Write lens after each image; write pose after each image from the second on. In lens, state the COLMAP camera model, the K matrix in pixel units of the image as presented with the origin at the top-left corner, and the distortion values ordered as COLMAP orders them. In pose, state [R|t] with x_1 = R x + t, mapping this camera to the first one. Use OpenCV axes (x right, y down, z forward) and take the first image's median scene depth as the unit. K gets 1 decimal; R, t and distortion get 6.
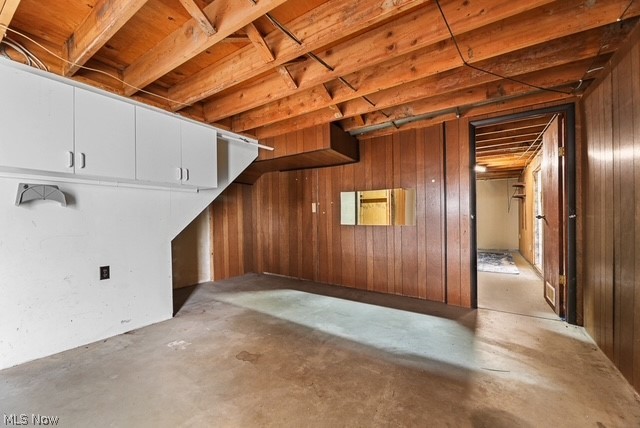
lens RADIAL K [[262.6, 0, 318.5], [0, 262.6, 216.7], [0, 0, 1]] dist [-0.003035, -0.001114]
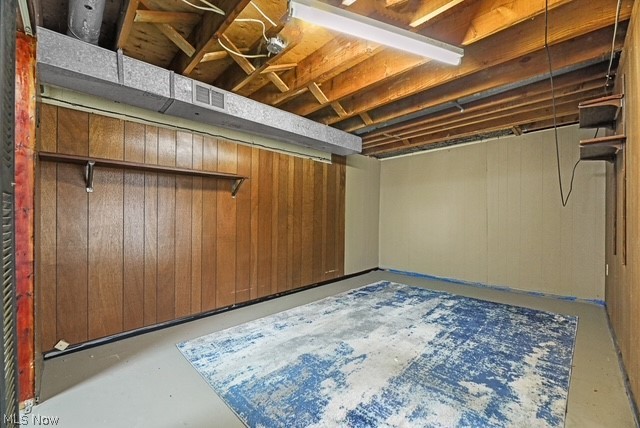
lens RADIAL K [[262.6, 0, 319.5], [0, 262.6, 214.1], [0, 0, 1]] dist [-0.003035, -0.001114]
pose [[0.977865, 0.010222, -0.208988, 0.501529], [-0.012049, 0.999899, -0.007473, 0.009267], [0.208891, 0.009826, 0.977890, 0.624737]]
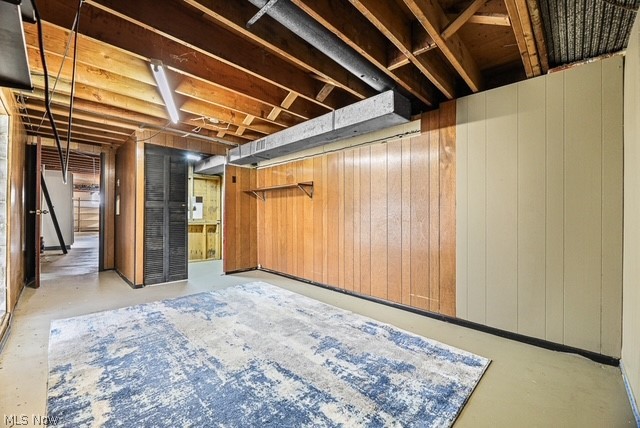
lens RADIAL K [[262.6, 0, 319.5], [0, 262.6, 213.6], [0, 0, 1]] dist [-0.003035, -0.001114]
pose [[-0.205195, 0.008821, -0.978681, 1.033102], [-0.006257, 0.999927, 0.010325, 0.002558], [0.978701, 0.008242, -0.205125, 1.486263]]
